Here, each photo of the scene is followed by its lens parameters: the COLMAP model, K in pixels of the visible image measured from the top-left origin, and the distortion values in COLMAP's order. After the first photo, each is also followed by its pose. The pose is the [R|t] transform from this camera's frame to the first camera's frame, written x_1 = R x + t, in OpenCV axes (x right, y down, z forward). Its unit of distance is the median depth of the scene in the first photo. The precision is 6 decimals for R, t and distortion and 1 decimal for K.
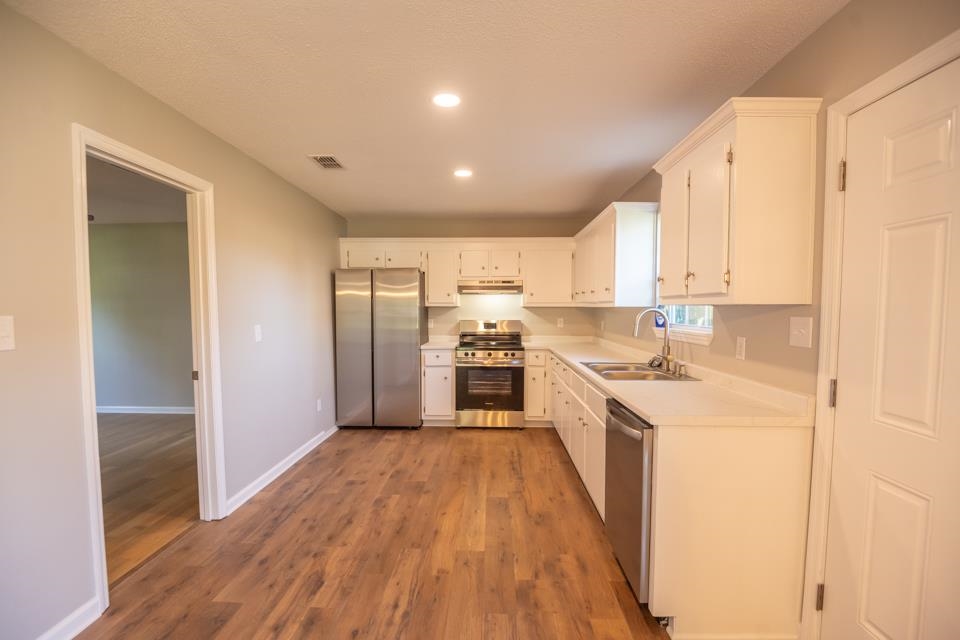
lens RADIAL K [[440.3, 0, 477.2], [0, 440.3, 330.2], [0, 0, 1]] dist [-0.002842, -0.011590]
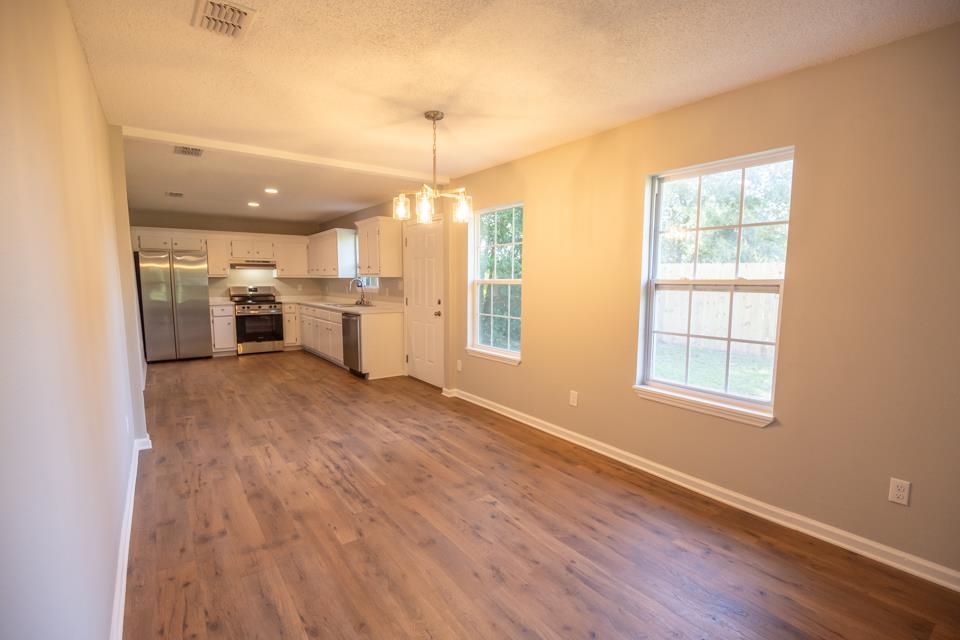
lens RADIAL K [[440.3, 0, 477.2], [0, 440.3, 330.2], [0, 0, 1]] dist [-0.002842, -0.011590]
pose [[0.788153, -0.068007, 0.611710, -0.490207], [0.028426, 0.996838, 0.074198, 0.062282], [-0.614822, -0.041091, 0.787594, -1.124589]]
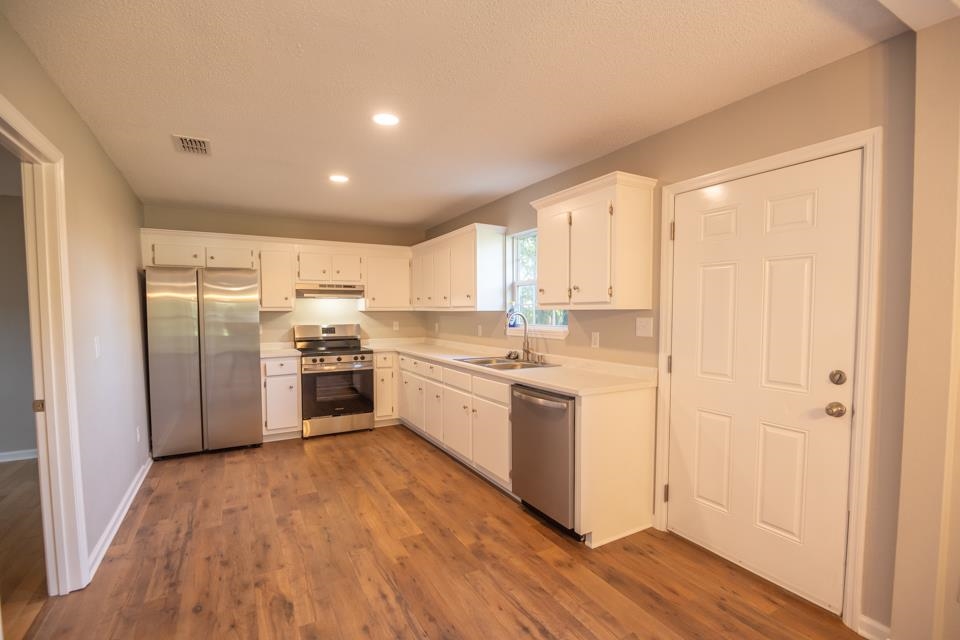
lens RADIAL K [[440.3, 0, 477.2], [0, 440.3, 330.2], [0, 0, 1]] dist [-0.002842, -0.011590]
pose [[0.857640, -0.027515, 0.513513, -0.309313], [0.031102, 0.999515, 0.001610, -0.003276], [-0.513309, 0.014590, 0.858080, -0.018219]]
